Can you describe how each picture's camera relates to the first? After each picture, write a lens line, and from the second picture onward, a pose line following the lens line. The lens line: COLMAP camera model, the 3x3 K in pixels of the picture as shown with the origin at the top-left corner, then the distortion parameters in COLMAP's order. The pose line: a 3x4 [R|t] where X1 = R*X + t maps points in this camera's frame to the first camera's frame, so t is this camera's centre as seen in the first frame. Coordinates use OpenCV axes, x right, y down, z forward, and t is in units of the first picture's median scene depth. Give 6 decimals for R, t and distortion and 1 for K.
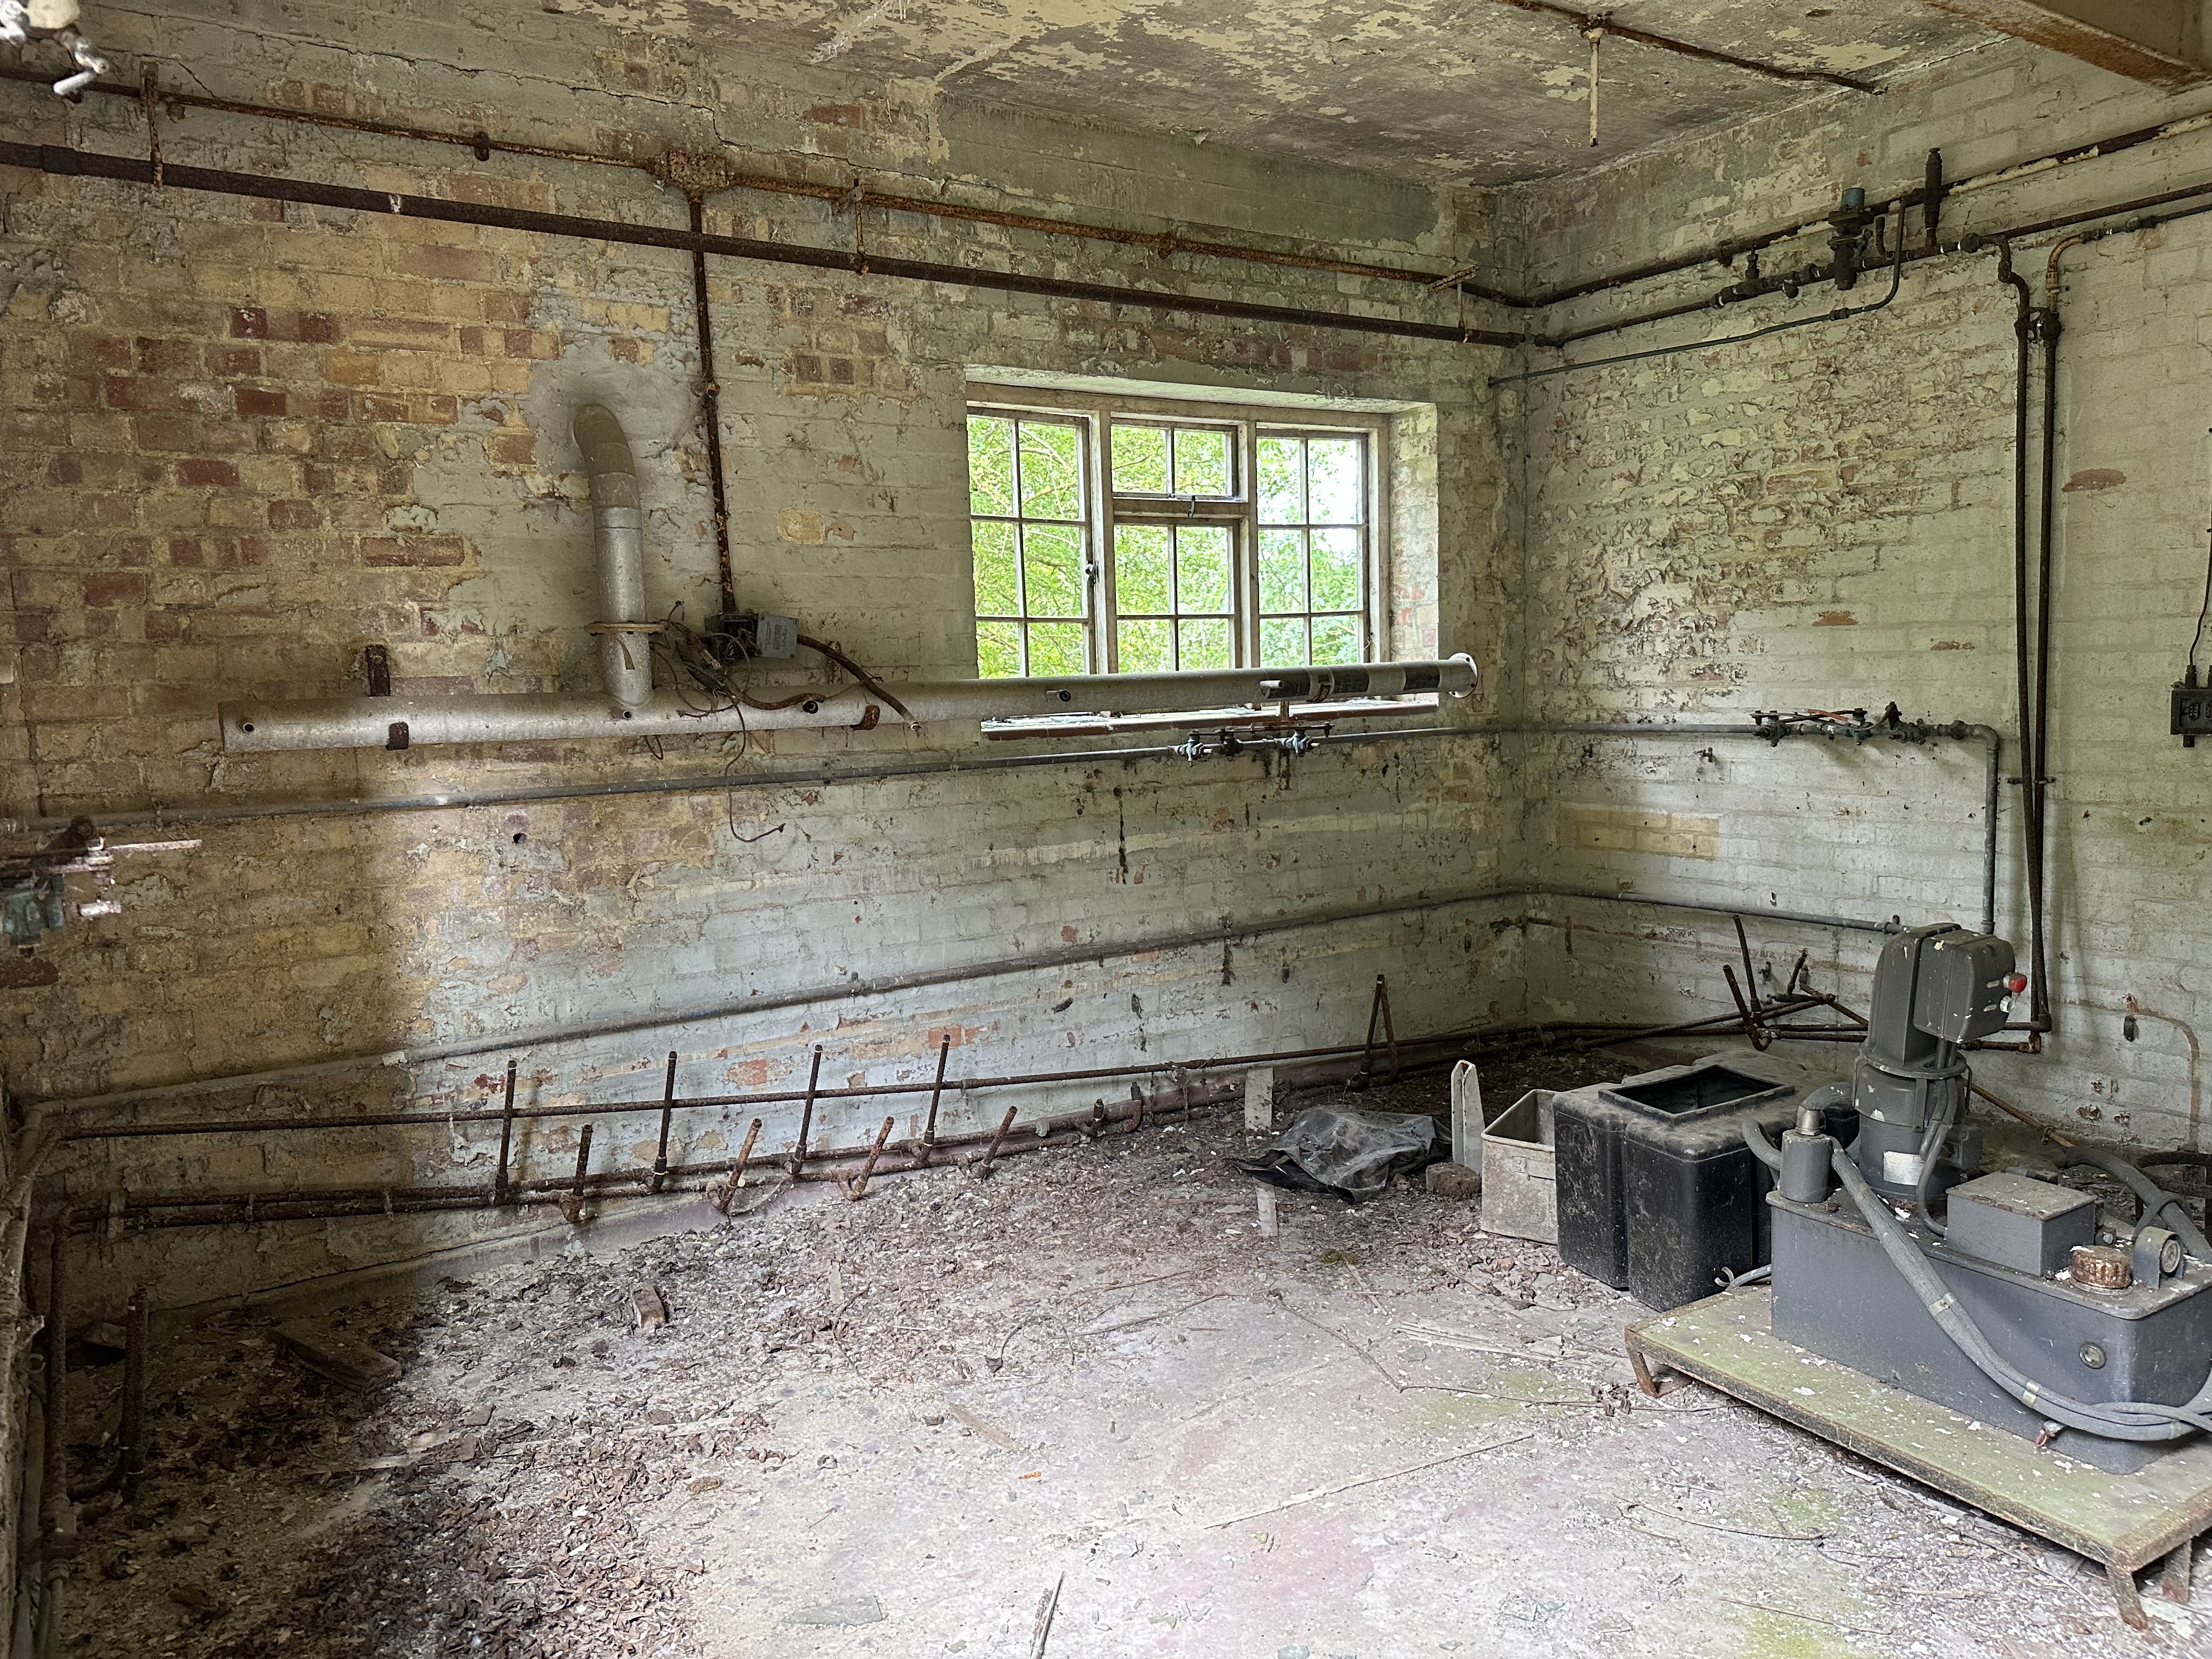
lens RADIAL K [[1562.3, 0, 1079.0], [0, 1562.3, 836.9], [0, 0, 1]] dist [0.015158, -0.031071]
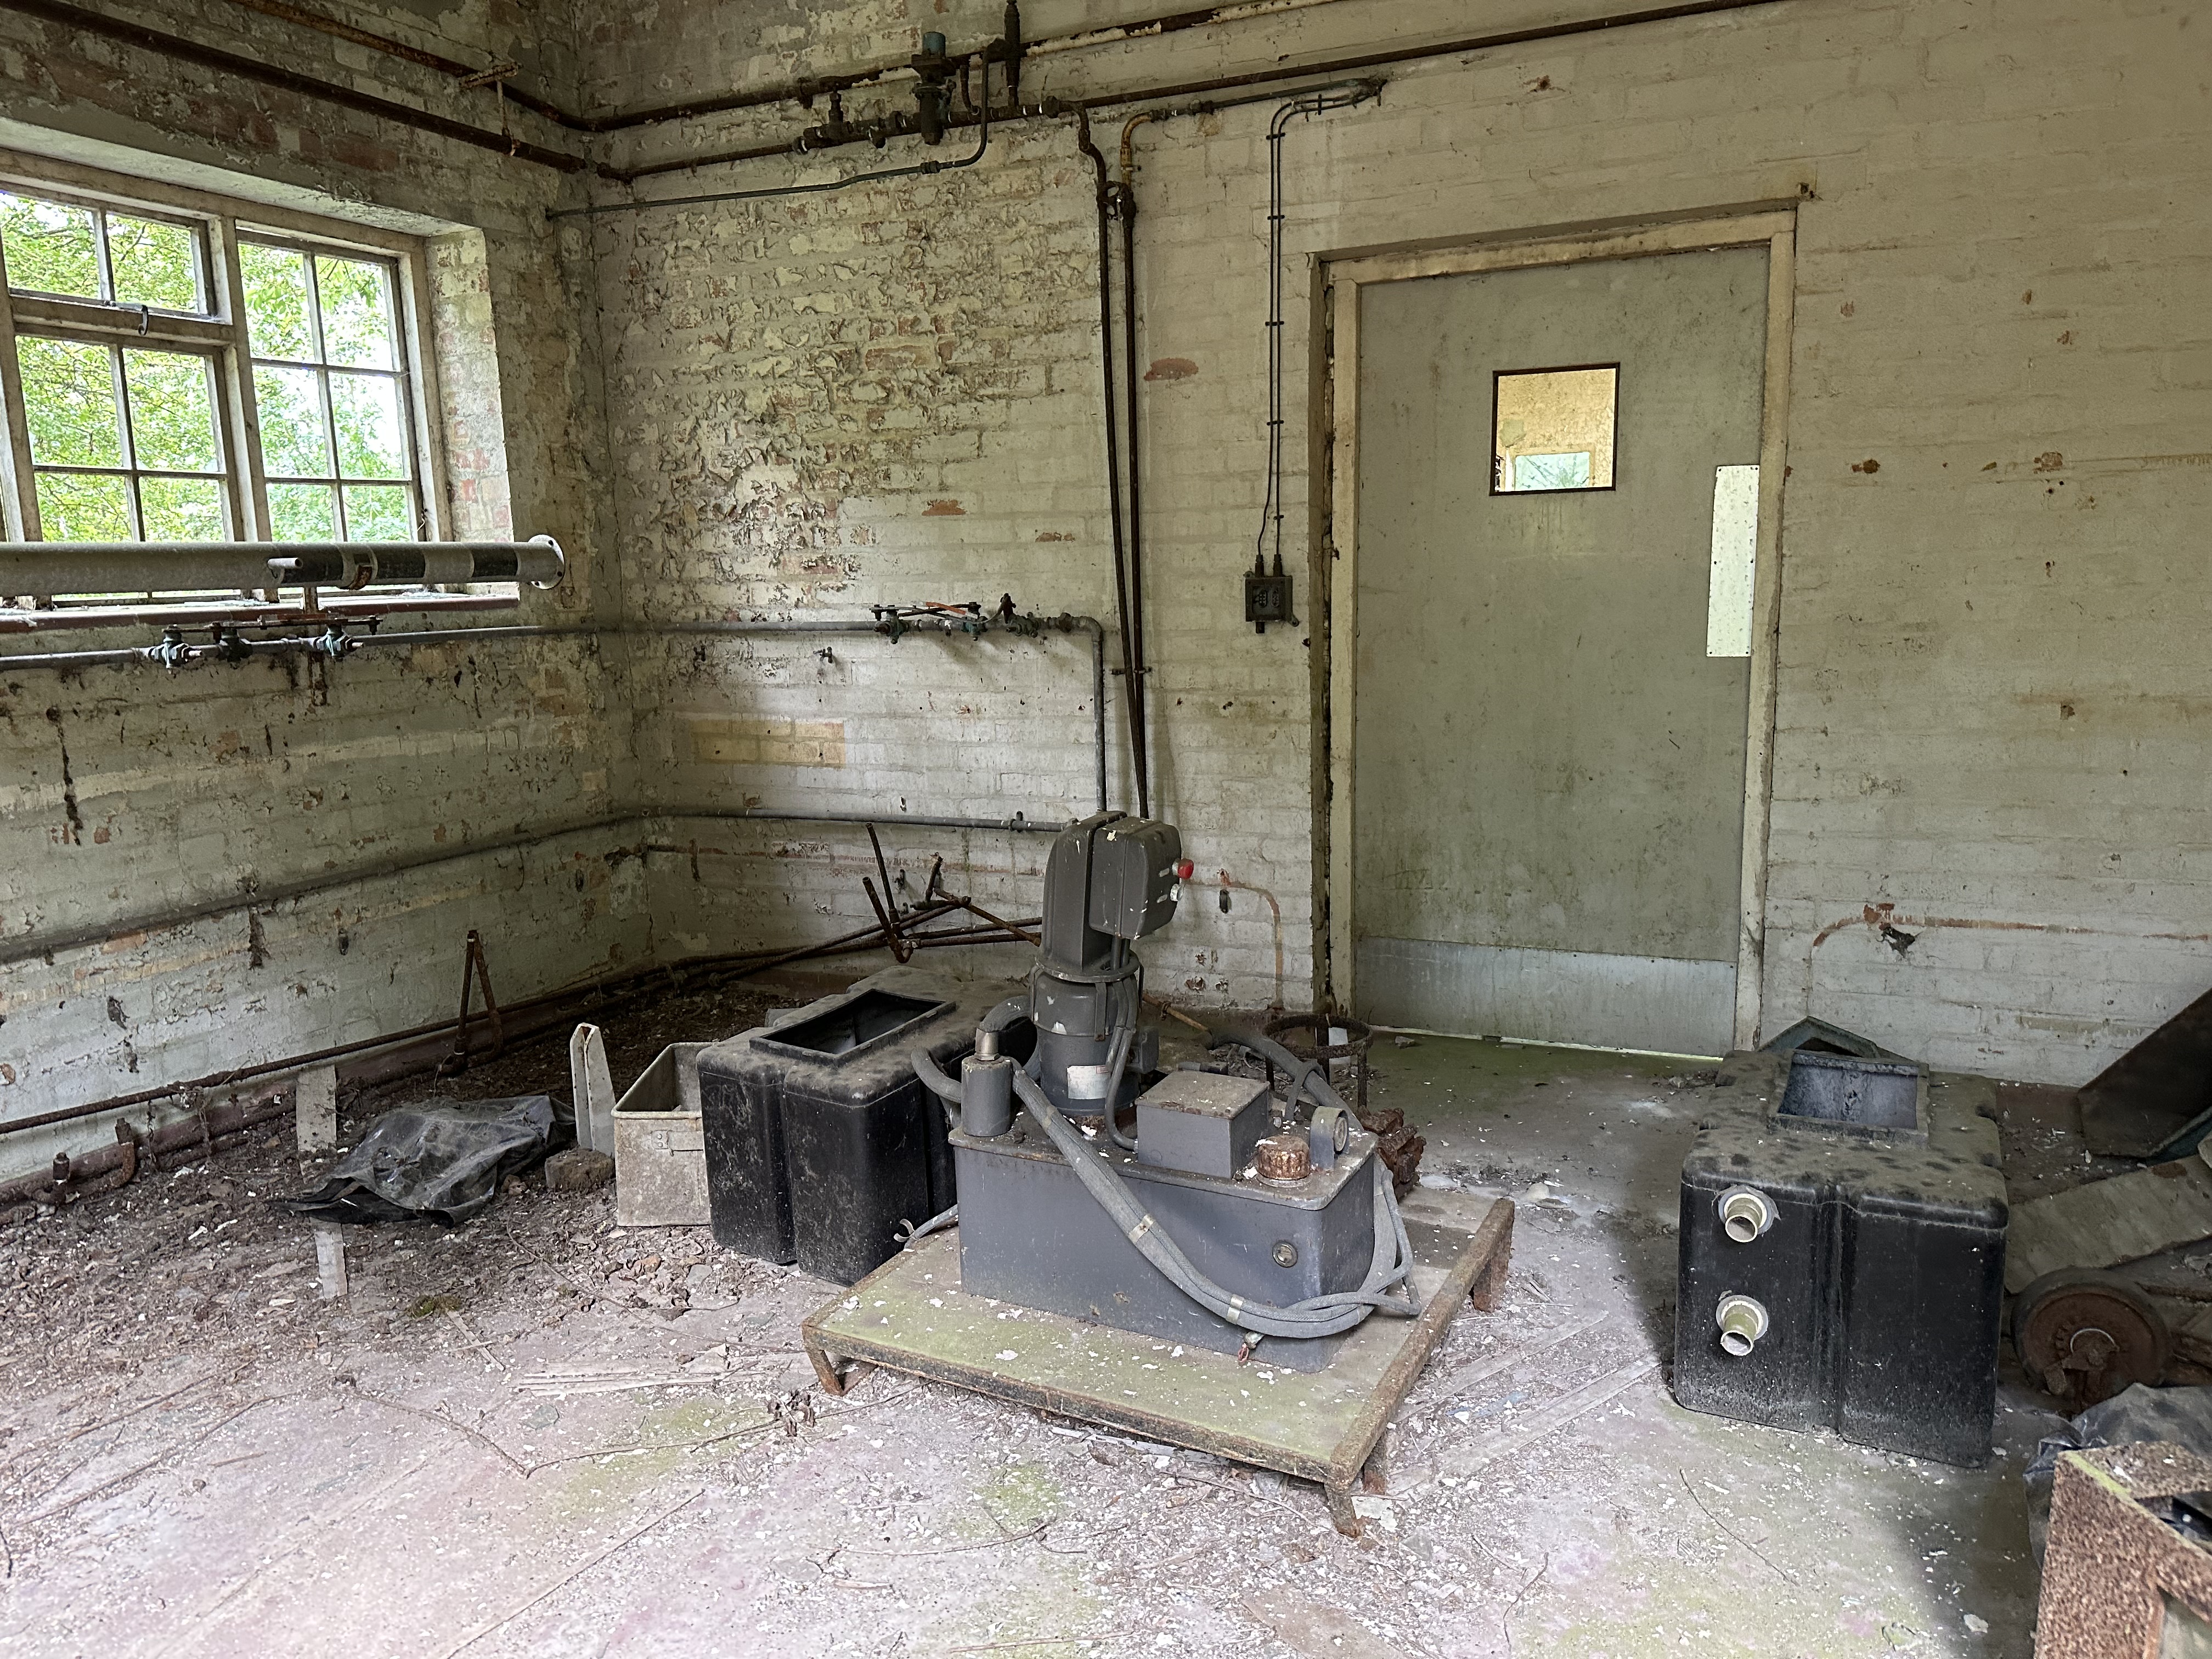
lens RADIAL K [[1592.8, 0, 1116.6], [0, 1592.8, 836.0], [0, 0, 1]] dist [0.177061, -0.340060]
pose [[0.840104, -0.080633, 0.536398, 0.033626], [0.056212, 0.996507, 0.061758, 0.007665], [-0.539504, -0.021731, 0.841703, 0.134408]]
